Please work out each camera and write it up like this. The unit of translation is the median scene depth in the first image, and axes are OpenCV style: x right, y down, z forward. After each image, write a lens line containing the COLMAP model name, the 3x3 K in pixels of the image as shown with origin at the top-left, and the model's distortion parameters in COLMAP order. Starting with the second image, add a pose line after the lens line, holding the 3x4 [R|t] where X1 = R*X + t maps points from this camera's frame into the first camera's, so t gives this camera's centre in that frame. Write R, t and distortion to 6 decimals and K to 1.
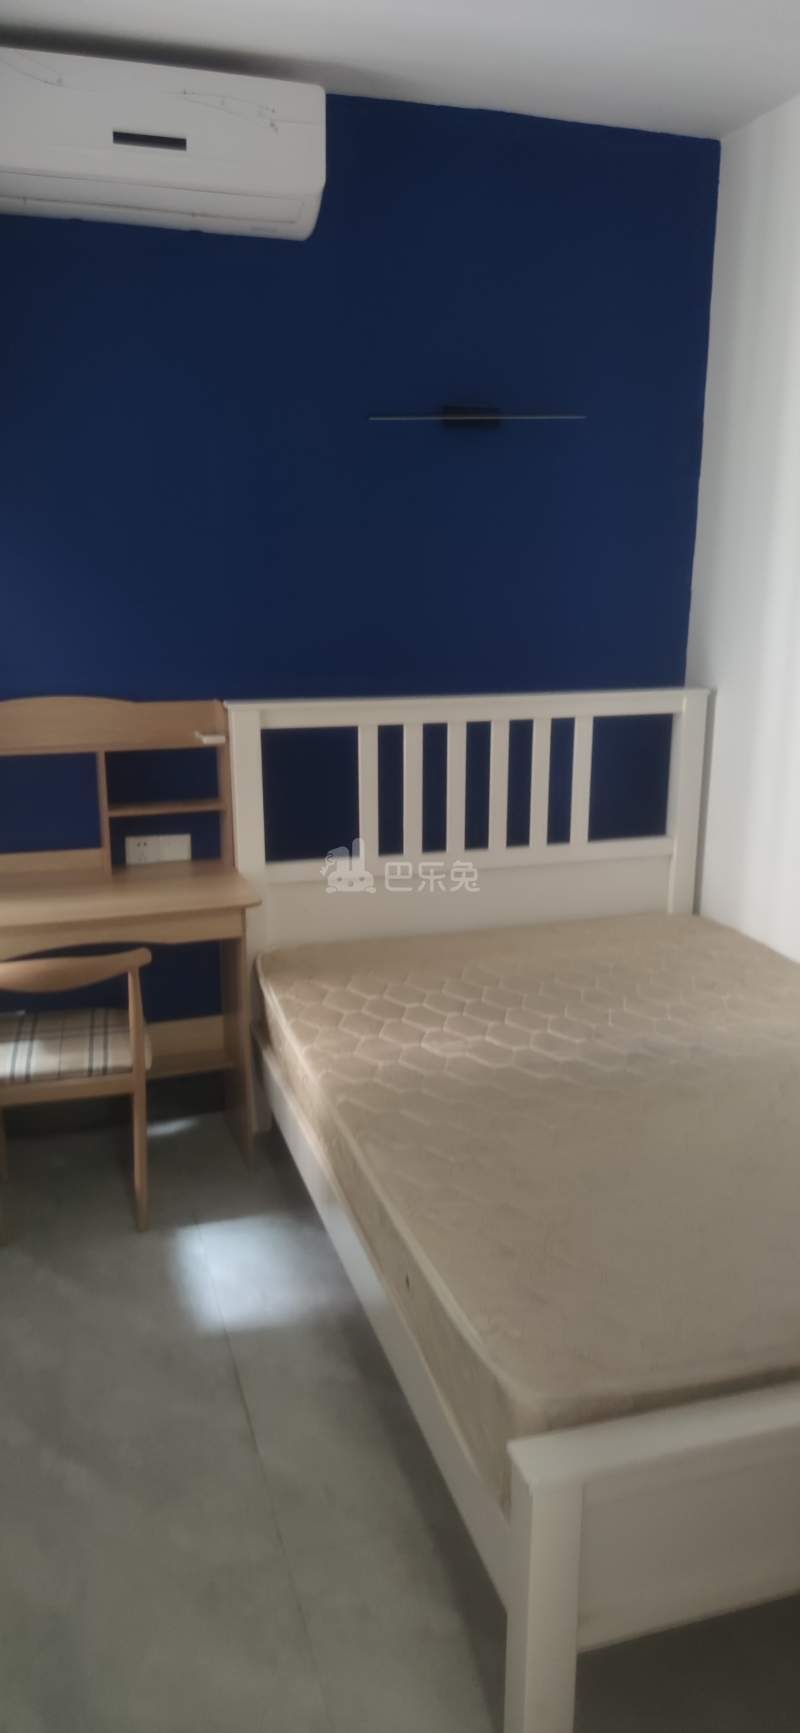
lens RADIAL K [[1218.9, 0, 404.0], [0, 1218.9, 866.9], [0, 0, 1]] dist [0.002480, 0.001540]
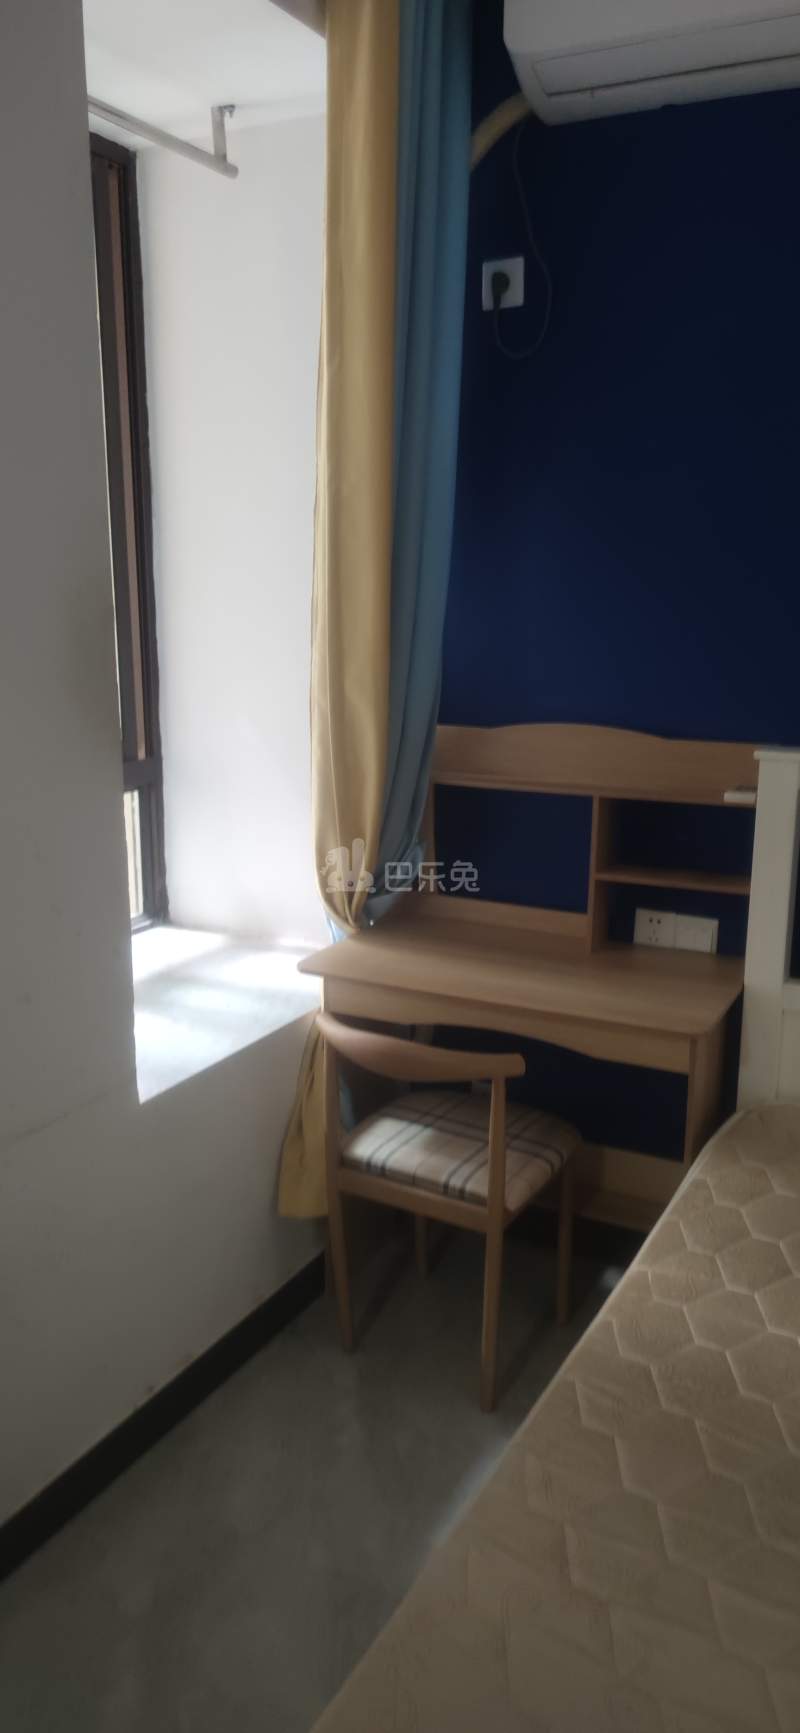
lens RADIAL K [[1218.9, 0, 397.9], [0, 1218.9, 867.0], [0, 0, 1]] dist [0.002480, 0.001540]
pose [[0.704575, 0.160938, -0.691139, 0.210137], [-0.182943, 0.982217, 0.042218, -0.058085], [0.685643, 0.096693, 0.721488, 0.345236]]
